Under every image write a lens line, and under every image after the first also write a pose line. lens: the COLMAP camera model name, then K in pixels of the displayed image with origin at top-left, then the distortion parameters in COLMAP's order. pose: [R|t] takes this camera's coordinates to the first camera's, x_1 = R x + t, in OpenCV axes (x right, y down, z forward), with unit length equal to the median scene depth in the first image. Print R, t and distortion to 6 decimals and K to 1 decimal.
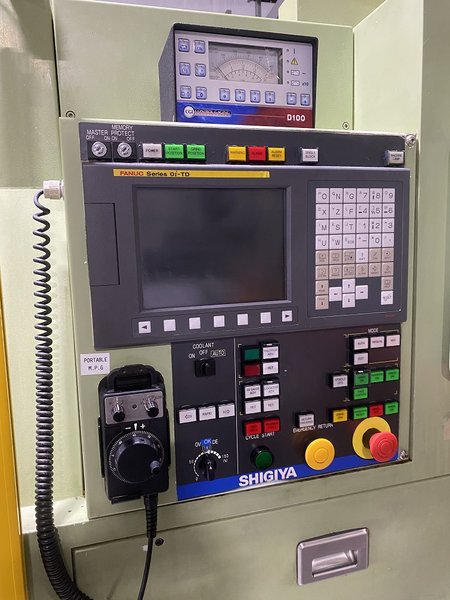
lens RADIAL K [[455.7, 0, 225.0], [0, 455.7, 300.0], [0, 0, 1]] dist [0.006657, -0.000287]
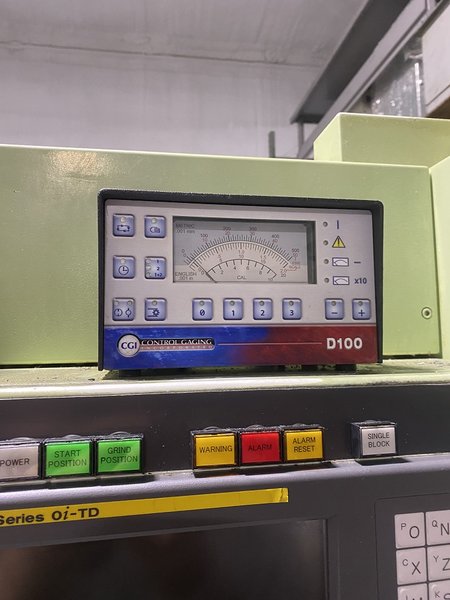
lens RADIAL K [[455.7, 0, 225.0], [0, 455.7, 300.0], [0, 0, 1]] dist [0.006657, -0.000287]
pose [[0.994416, 0.006058, -0.105353, 0.079530], [-0.028338, 0.977010, -0.211302, -0.353613], [0.101651, 0.213108, 0.971726, 0.501273]]
